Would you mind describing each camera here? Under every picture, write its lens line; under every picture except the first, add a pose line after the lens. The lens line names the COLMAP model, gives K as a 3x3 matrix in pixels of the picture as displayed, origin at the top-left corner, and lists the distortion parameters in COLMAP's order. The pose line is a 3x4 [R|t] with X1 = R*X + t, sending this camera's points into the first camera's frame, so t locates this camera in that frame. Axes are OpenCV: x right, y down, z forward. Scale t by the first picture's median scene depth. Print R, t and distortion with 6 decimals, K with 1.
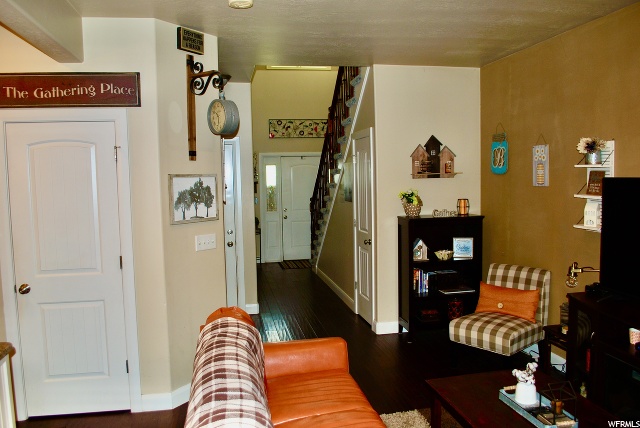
lens RADIAL K [[501.8, 0, 317.8], [0, 501.8, 213.2], [0, 0, 1]] dist [-0.091028, 0.012518]
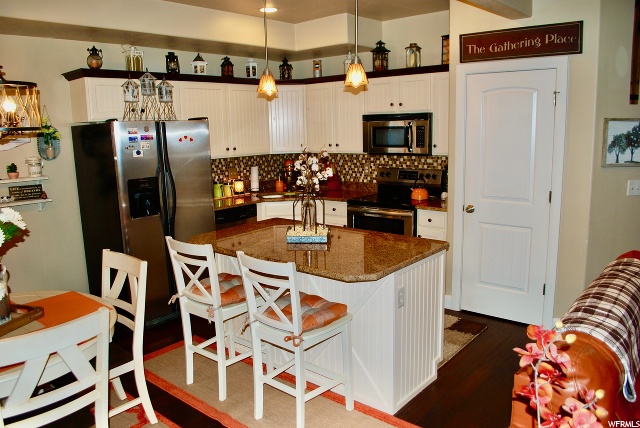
lens RADIAL K [[501.8, 0, 316.2], [0, 501.8, 213.1], [0, 0, 1]] dist [-0.091028, 0.012518]
pose [[0.627272, 0.140753, -0.765975, 0.124760], [-0.049428, 0.988745, 0.141210, 0.004716], [0.777230, -0.050717, 0.627169, -0.110092]]
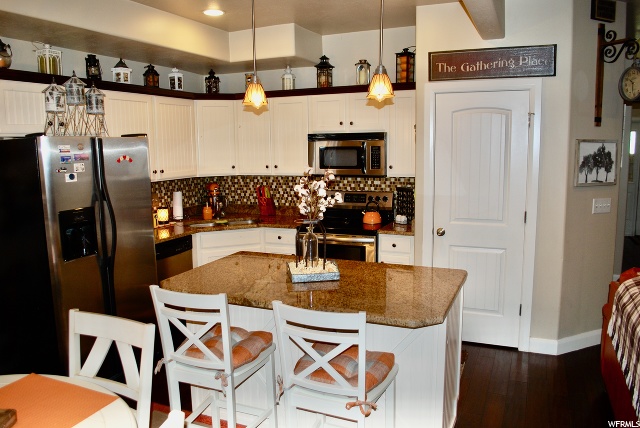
lens RADIAL K [[501.8, 0, 320.1], [0, 501.8, 214.8], [0, 0, 1]] dist [-0.091028, 0.012518]
pose [[0.824782, 0.088985, -0.558405, -0.154709], [-0.048135, 0.995004, 0.087462, 0.018054], [0.563398, -0.045258, 0.824945, -0.184107]]
